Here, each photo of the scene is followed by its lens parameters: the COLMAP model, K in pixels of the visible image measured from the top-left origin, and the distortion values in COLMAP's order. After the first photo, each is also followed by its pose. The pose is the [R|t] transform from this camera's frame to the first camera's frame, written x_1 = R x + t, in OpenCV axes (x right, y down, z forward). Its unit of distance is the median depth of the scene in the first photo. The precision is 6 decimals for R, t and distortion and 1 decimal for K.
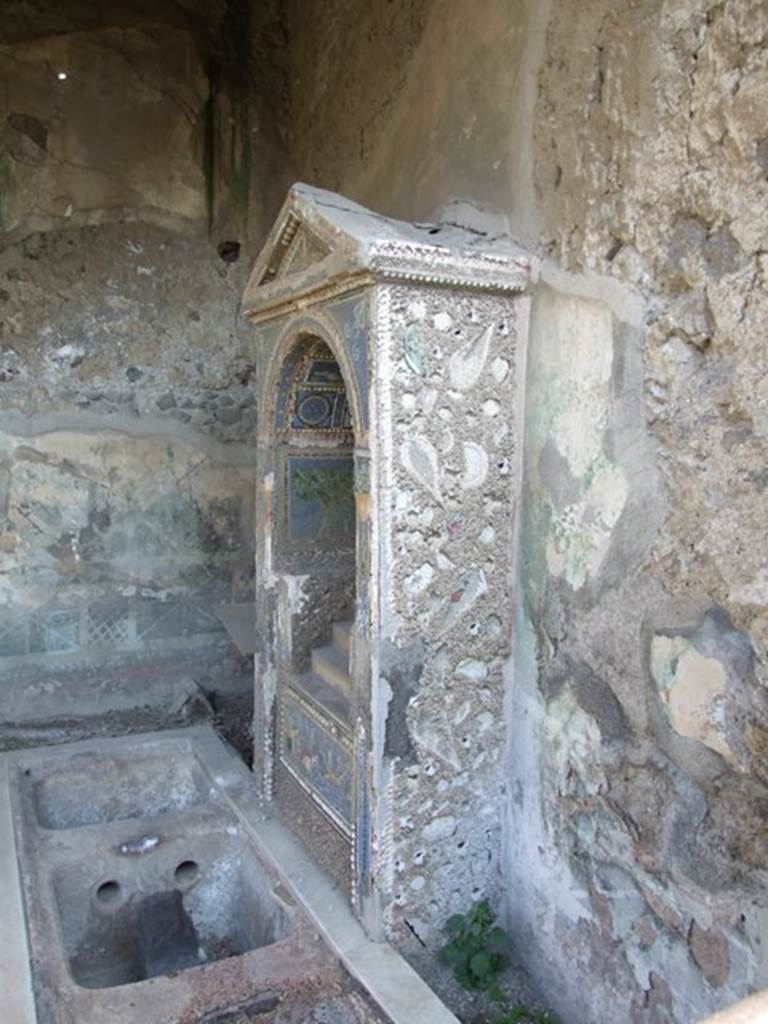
lens RADIAL K [[806.6, 0, 405.5], [0, 806.6, 511.5], [0, 0, 1]] dist [-0.054648, 0.041208]
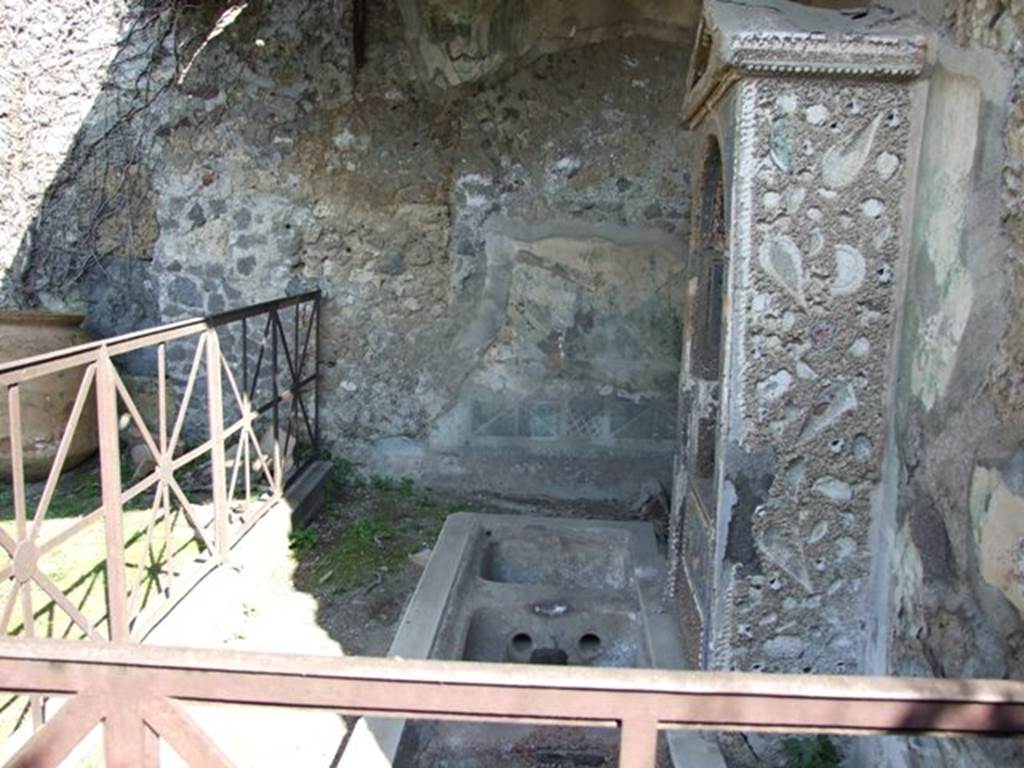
lens RADIAL K [[806.6, 0, 495.8], [0, 806.6, 366.1], [0, 0, 1]] dist [-0.054648, 0.041208]
pose [[0.865517, 0.094178, -0.491946, 0.189061], [-0.069546, 0.995247, 0.068173, 0.017285], [0.496028, -0.024792, 0.867952, -0.001587]]
